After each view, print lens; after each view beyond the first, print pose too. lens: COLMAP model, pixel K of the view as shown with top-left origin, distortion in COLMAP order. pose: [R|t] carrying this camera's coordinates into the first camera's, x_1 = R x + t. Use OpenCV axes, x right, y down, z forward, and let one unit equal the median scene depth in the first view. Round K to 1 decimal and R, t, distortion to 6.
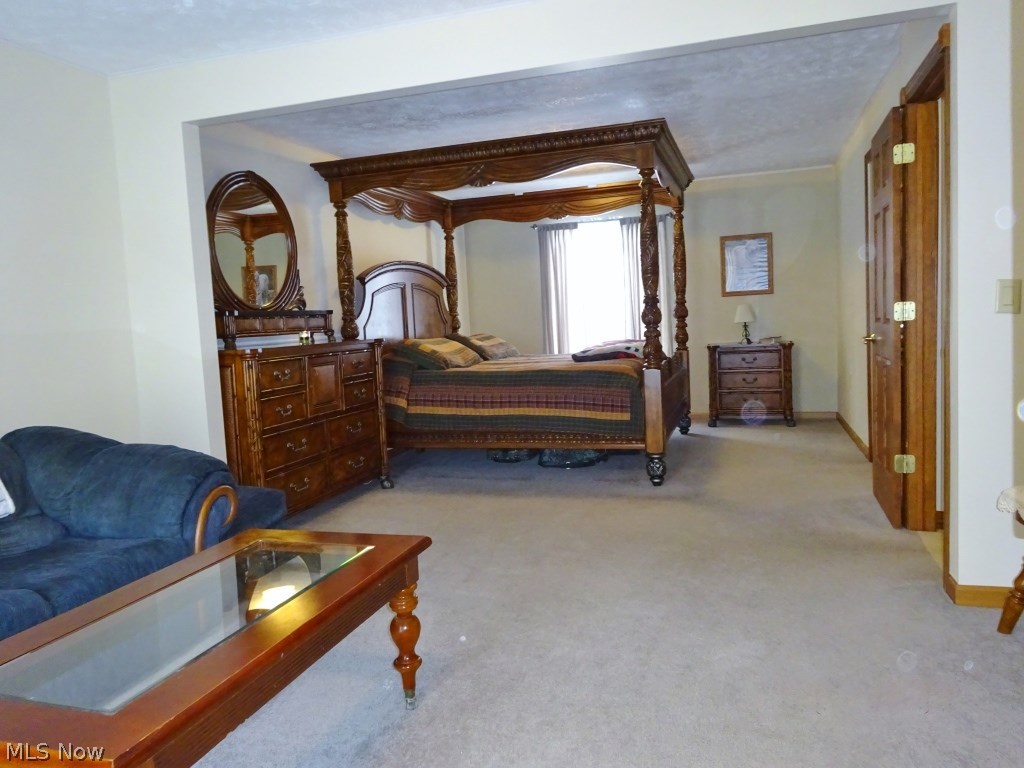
lens RADIAL K [[740.2, 0, 512.0], [0, 740.2, 384.0], [0, 0, 1]] dist [0.030095, -0.000945]
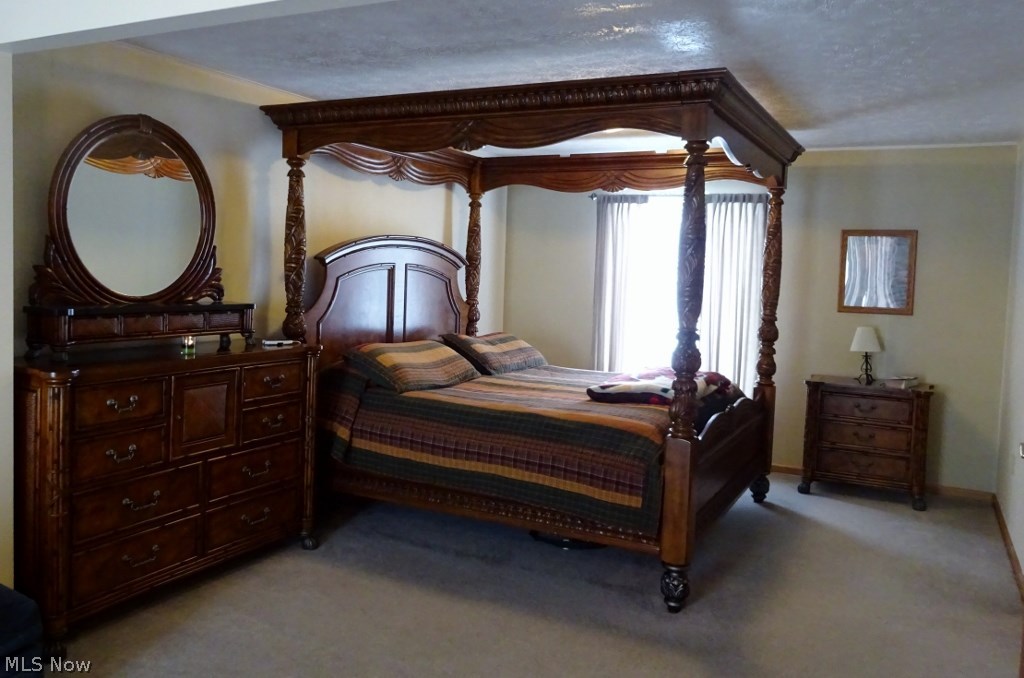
lens RADIAL K [[791.3, 0, 510.9], [0, 791.3, 316.7], [0, 0, 1]] dist [0.045281, -0.067124]
pose [[0.980776, 0.095896, -0.169945, 0.138590], [-0.099297, 0.994990, -0.011606, -0.097133], [0.167981, 0.028258, 0.985385, 0.244363]]
